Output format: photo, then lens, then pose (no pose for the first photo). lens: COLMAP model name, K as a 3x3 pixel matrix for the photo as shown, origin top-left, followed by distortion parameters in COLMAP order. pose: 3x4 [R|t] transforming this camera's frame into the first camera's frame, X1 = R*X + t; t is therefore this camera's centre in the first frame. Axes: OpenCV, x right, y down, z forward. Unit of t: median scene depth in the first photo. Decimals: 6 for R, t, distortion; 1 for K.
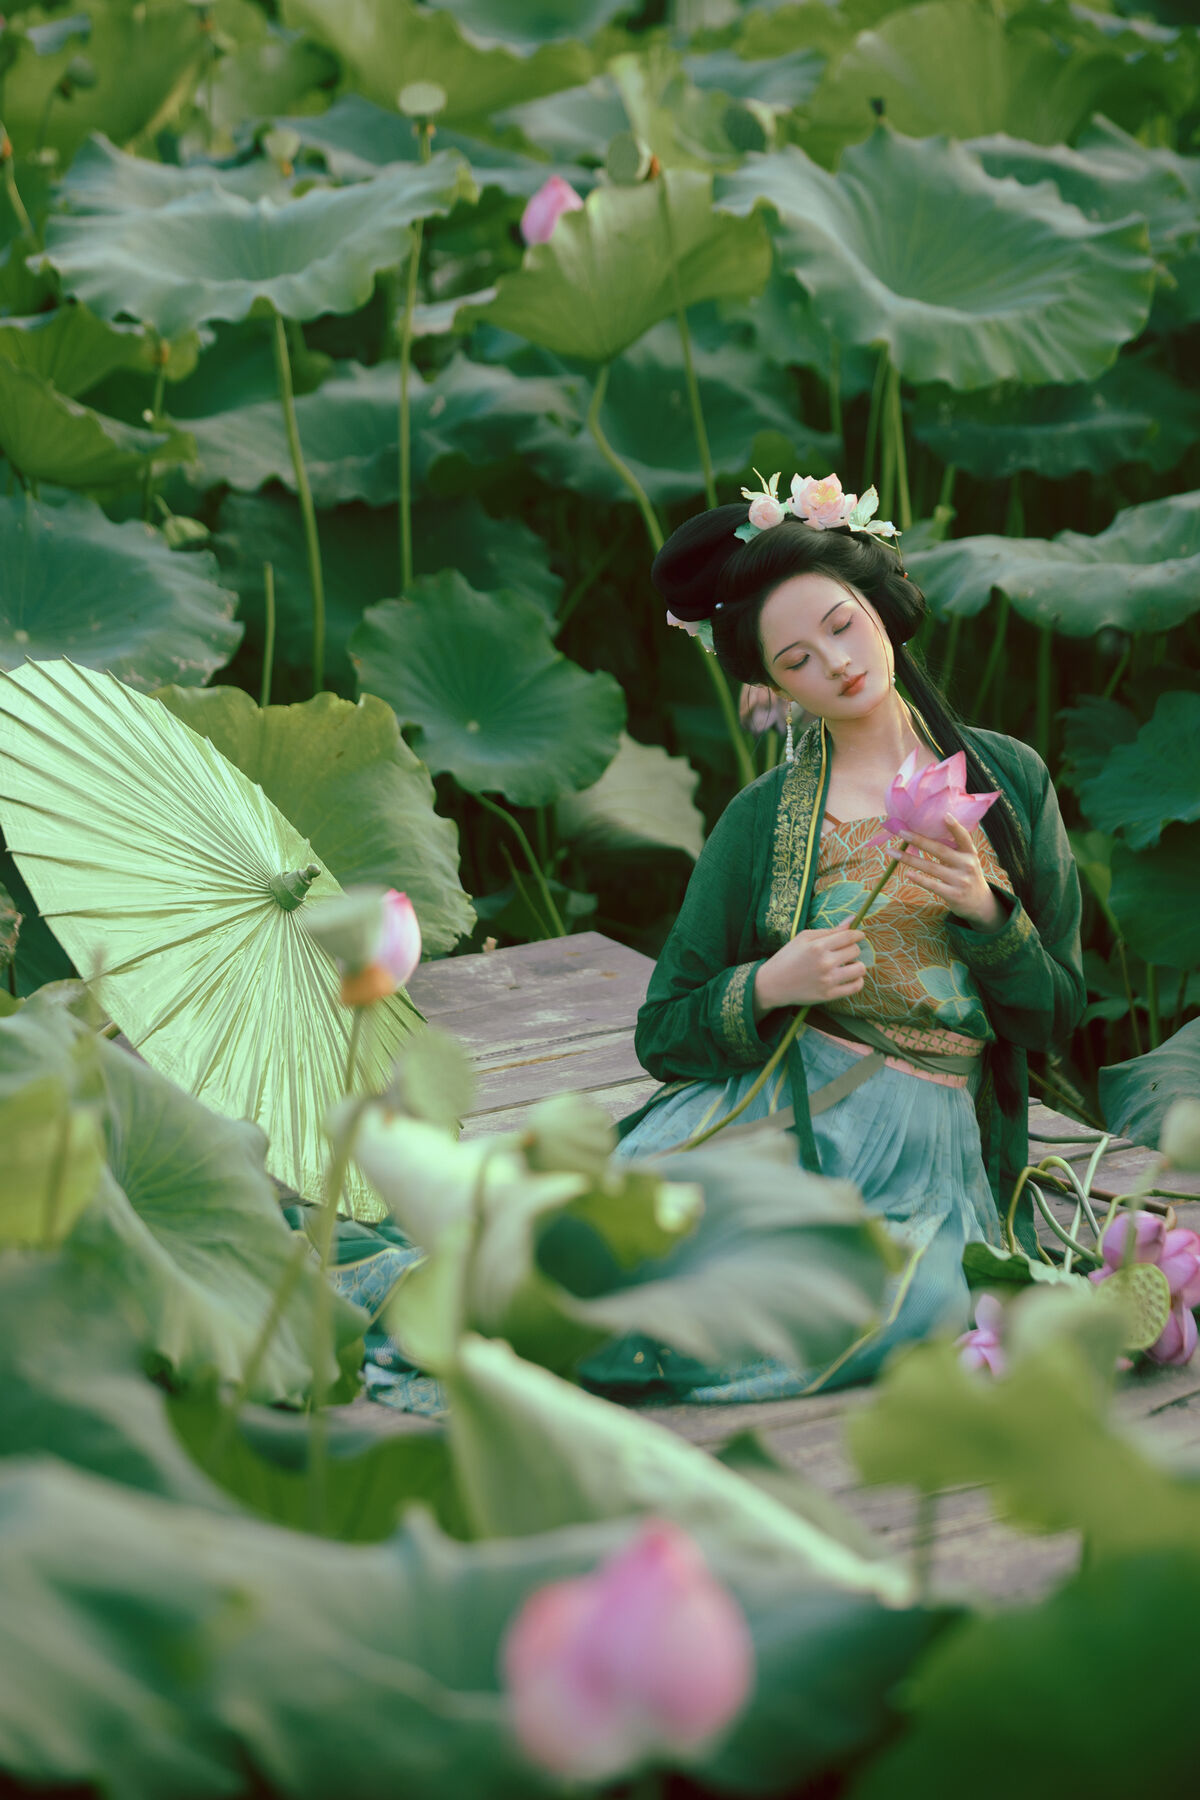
lens RADIAL K [[6085.9, 0, 600.0], [0, 6085.9, 900.0], [0, 0, 1]] dist [-0.012408, -3.355562]
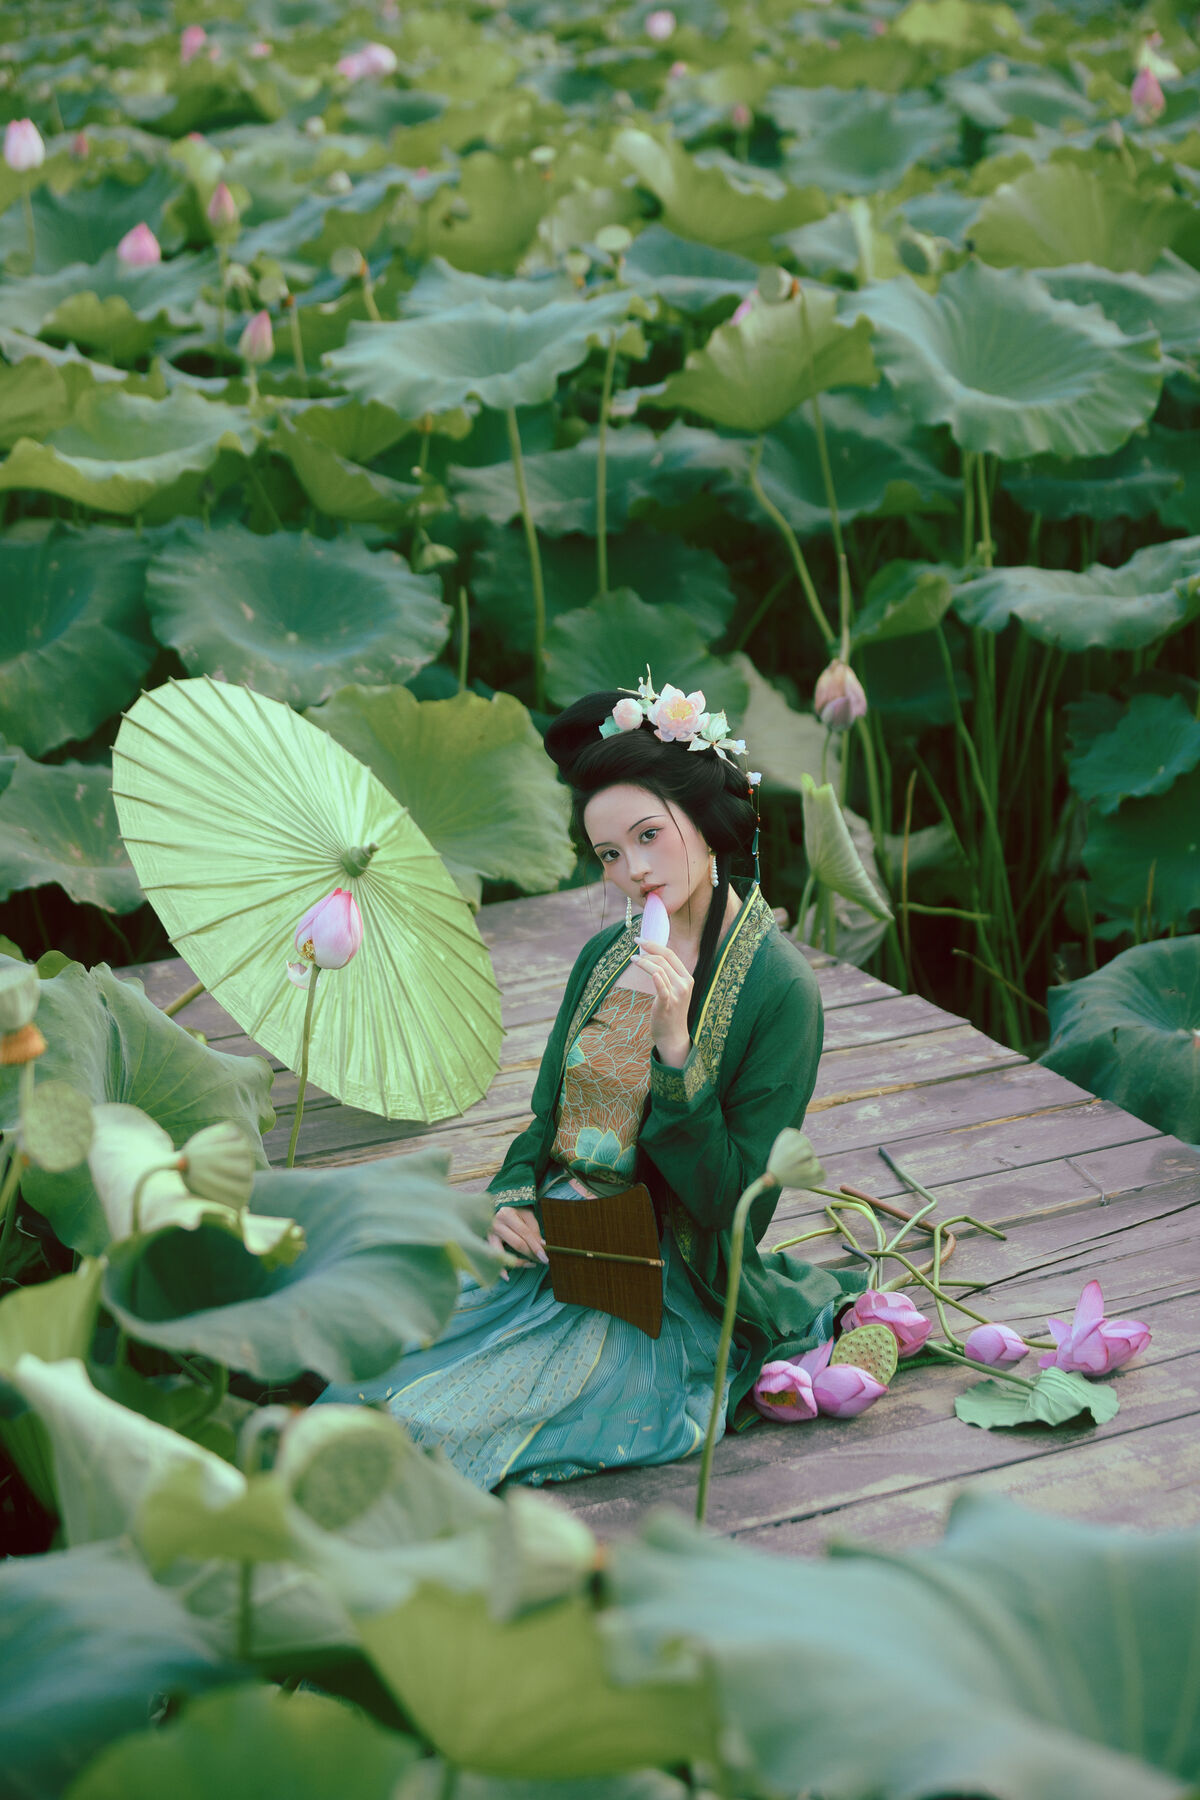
lens RADIAL K [[4075.5, 0, 600.0], [0, 4075.5, 900.0], [0, 0, 1]] dist [-0.531318, 2.087869]
pose [[0.990840, 0.023748, -0.132933, 0.089862], [-0.017804, 0.998795, 0.045726, -0.026083], [0.133859, -0.042940, 0.990070, 0.107600]]
